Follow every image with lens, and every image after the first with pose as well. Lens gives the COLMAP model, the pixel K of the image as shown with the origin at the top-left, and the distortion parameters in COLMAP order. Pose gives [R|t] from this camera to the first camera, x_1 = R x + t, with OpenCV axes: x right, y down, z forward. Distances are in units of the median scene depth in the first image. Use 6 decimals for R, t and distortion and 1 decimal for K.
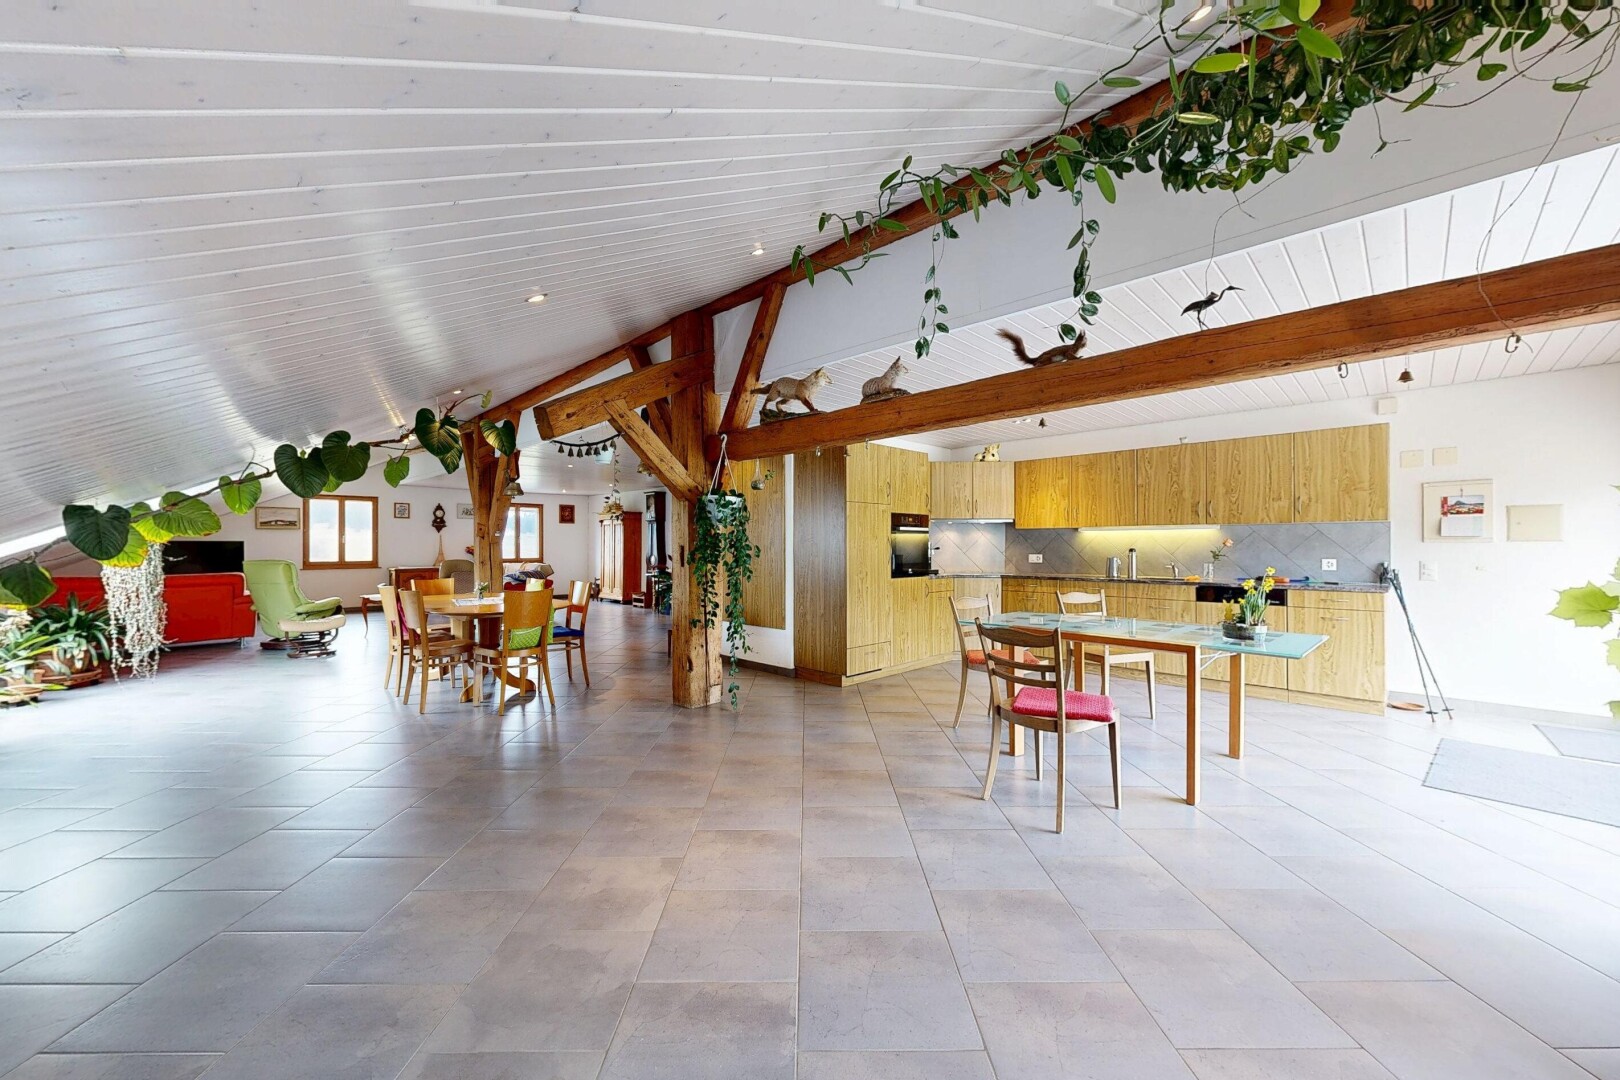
lens RADIAL K [[604.7, 0, 809.9], [0, 604.7, 543.1], [0, 0, 1]] dist [-0.001002, -0.000039]
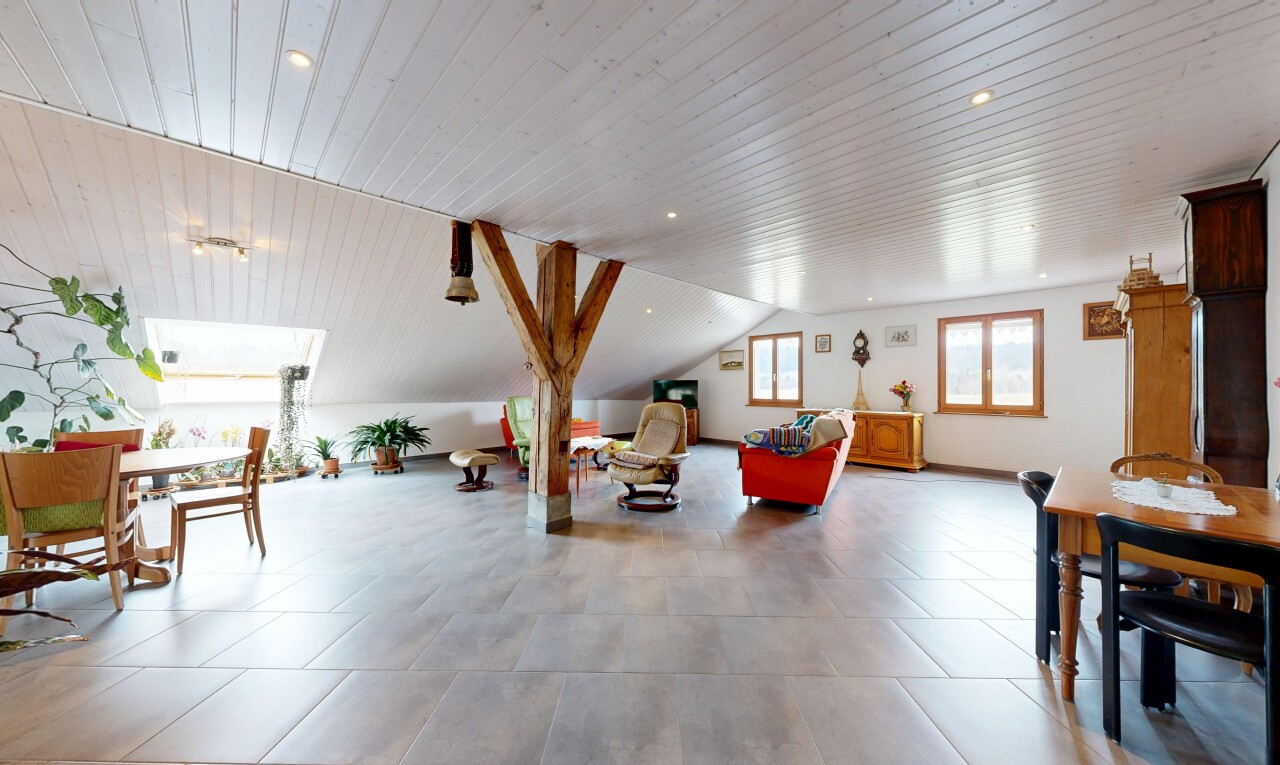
lens RADIAL K [[430.2, 0, 639.3], [0, 430.2, 384.7], [0, 0, 1]] dist [0.000803, 0.000039]
pose [[-0.022404, 0.003254, -0.999744, -0.104707], [0.003834, 0.999988, 0.003169, 0.006131], [0.999742, -0.003762, -0.022416, 1.716565]]
